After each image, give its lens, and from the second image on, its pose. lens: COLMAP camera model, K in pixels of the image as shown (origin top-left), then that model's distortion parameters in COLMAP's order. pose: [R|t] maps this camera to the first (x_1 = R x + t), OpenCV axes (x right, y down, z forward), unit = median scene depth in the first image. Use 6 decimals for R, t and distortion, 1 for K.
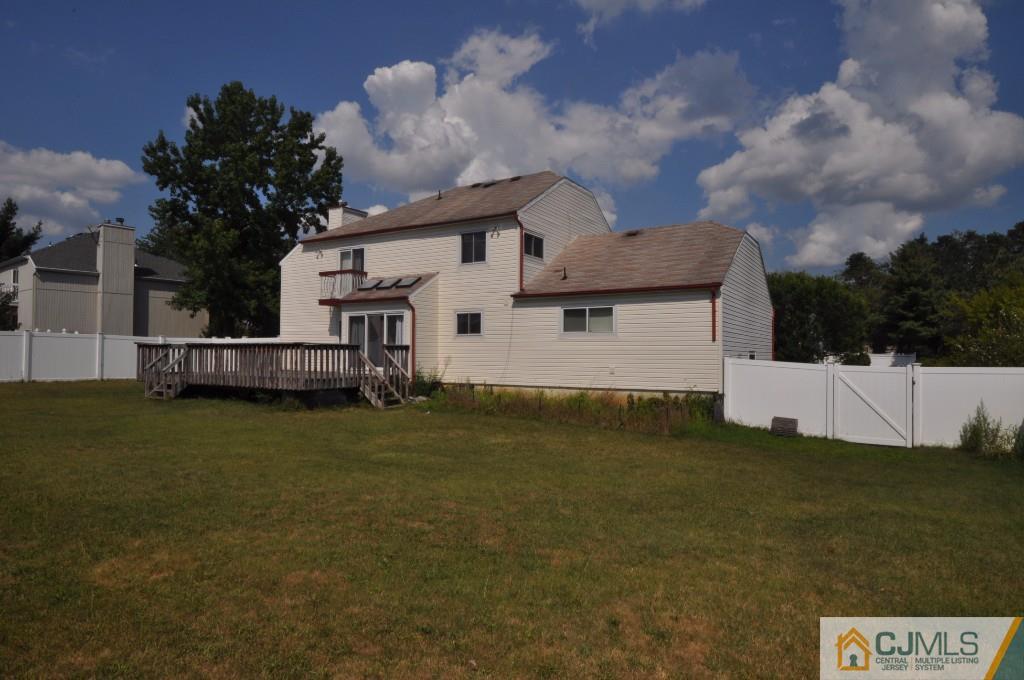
lens RADIAL K [[582.9, 0, 511.6], [0, 582.9, 342.9], [0, 0, 1]] dist [-0.005427, -0.000901]
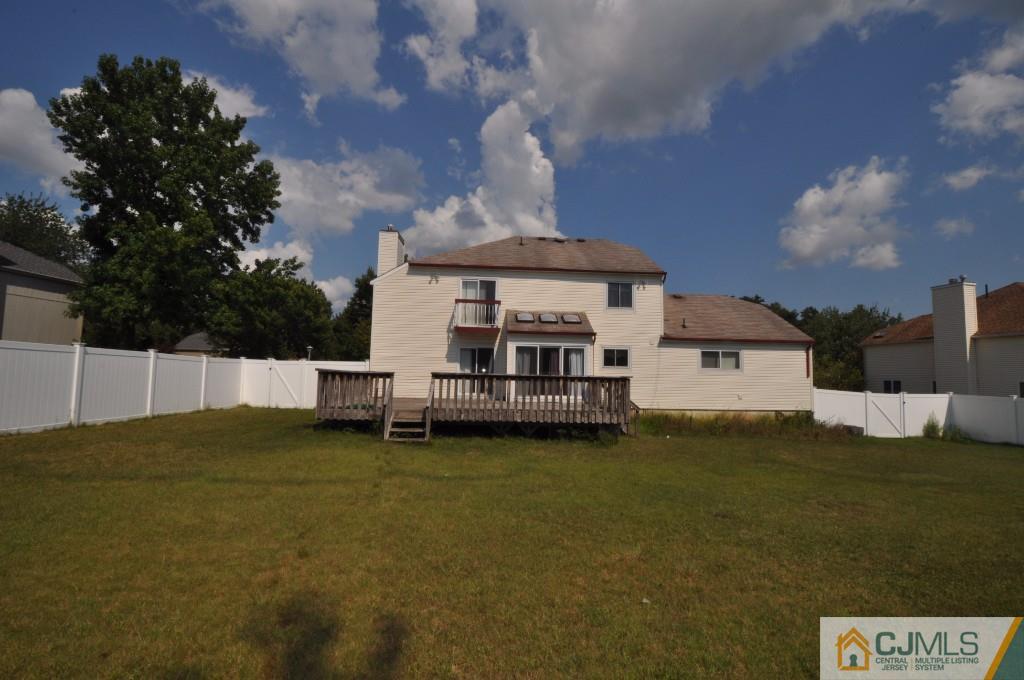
lens RADIAL K [[447.5, 0, 513.6], [0, 447.5, 347.9], [0, 0, 1]] dist [0.002332, -0.014896]
pose [[0.823673, 0.044825, 0.565291, -0.766057], [-0.024688, 0.998760, -0.043224, -0.008693], [-0.566527, 0.021647, 0.823759, 0.361894]]
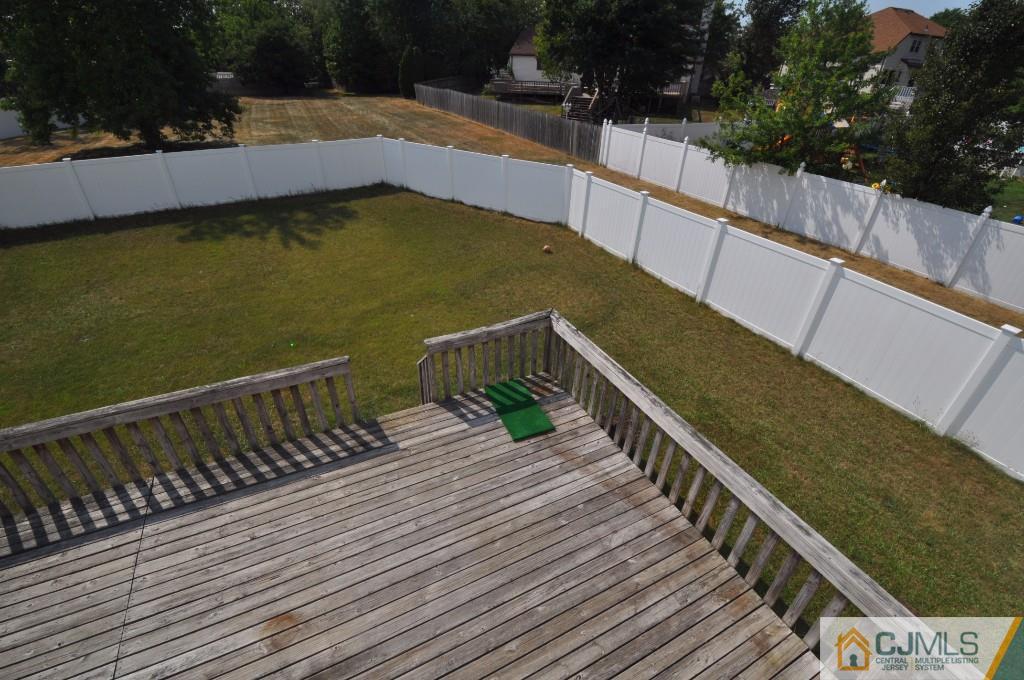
lens RADIAL K [[447.5, 0, 513.6], [0, 447.5, 347.9], [0, 0, 1]] dist [0.002332, -0.014896]
pose [[-0.574075, 0.399277, -0.714854, -0.368780], [-0.028354, 0.862830, 0.504698, -0.139870], [0.818312, 0.310004, -0.484008, 1.152457]]
